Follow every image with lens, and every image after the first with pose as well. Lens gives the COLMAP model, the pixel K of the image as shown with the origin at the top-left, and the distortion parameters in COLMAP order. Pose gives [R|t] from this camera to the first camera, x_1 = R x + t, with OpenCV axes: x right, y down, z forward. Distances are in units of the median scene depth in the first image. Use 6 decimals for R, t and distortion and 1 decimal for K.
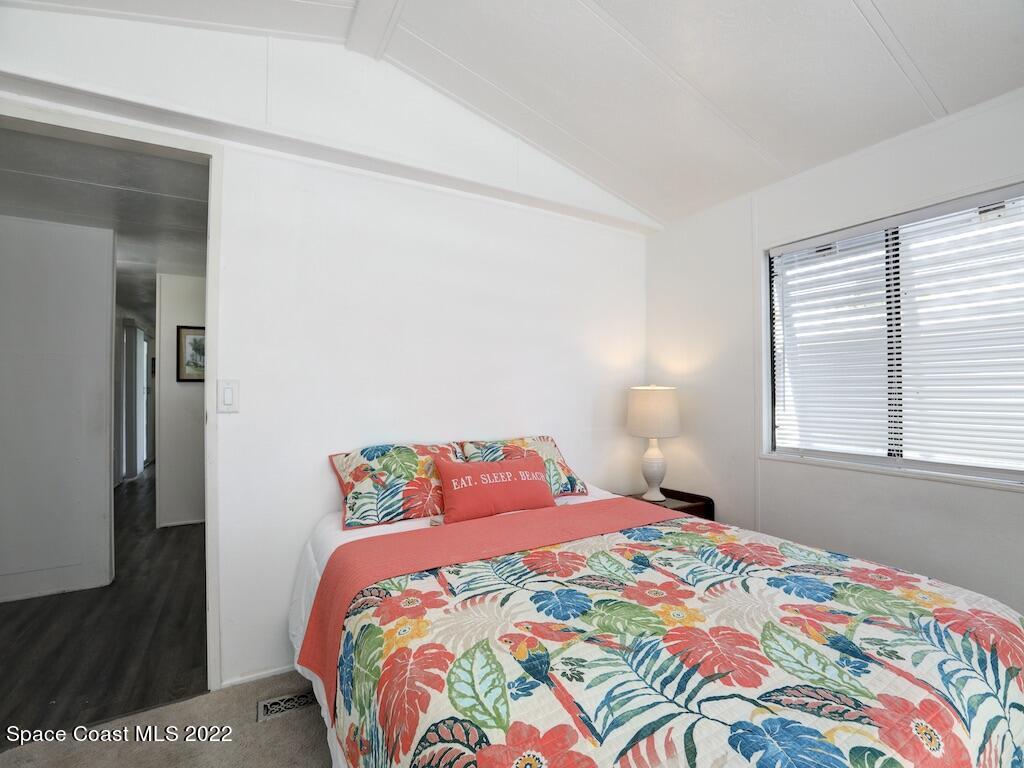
lens RADIAL K [[465.9, 0, 514.0], [0, 465.9, 381.6], [0, 0, 1]] dist [-0.046695, 0.016532]
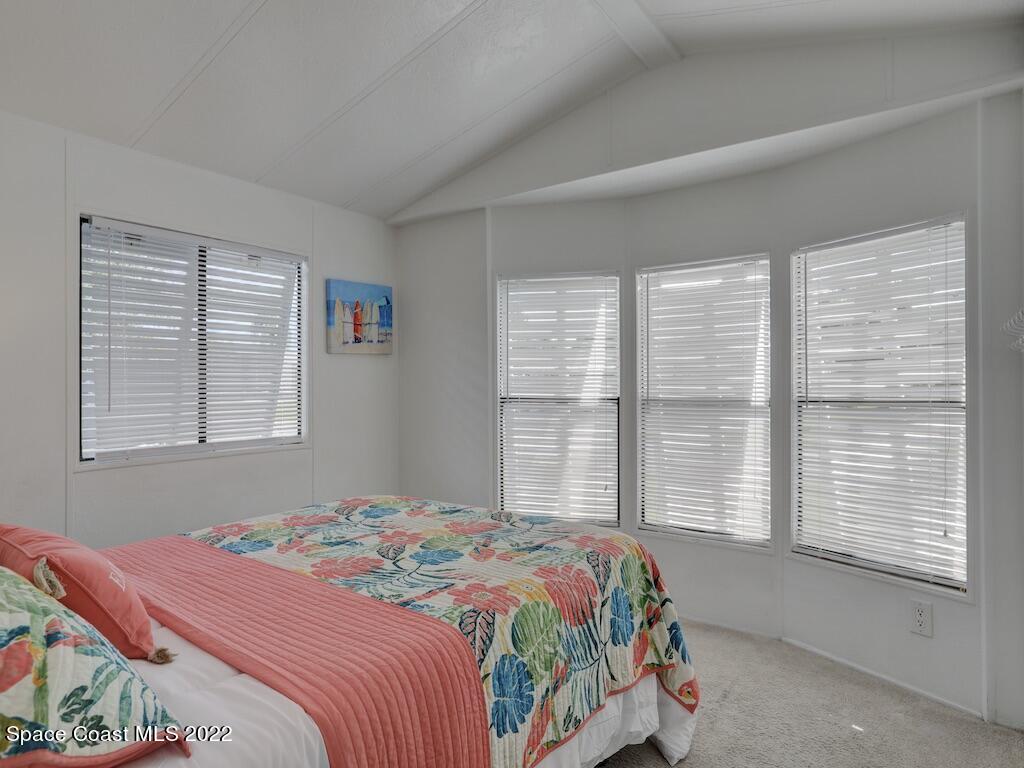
lens RADIAL K [[572.5, 0, 512.0], [0, 572.5, 384.0], [0, 0, 1]] dist [-0.001542, -0.000219]
pose [[-0.396886, 0.000070, 0.917868, -1.275135], [-0.007157, 0.999969, -0.003172, 0.019337], [-0.917840, -0.007828, -0.396873, 1.313938]]
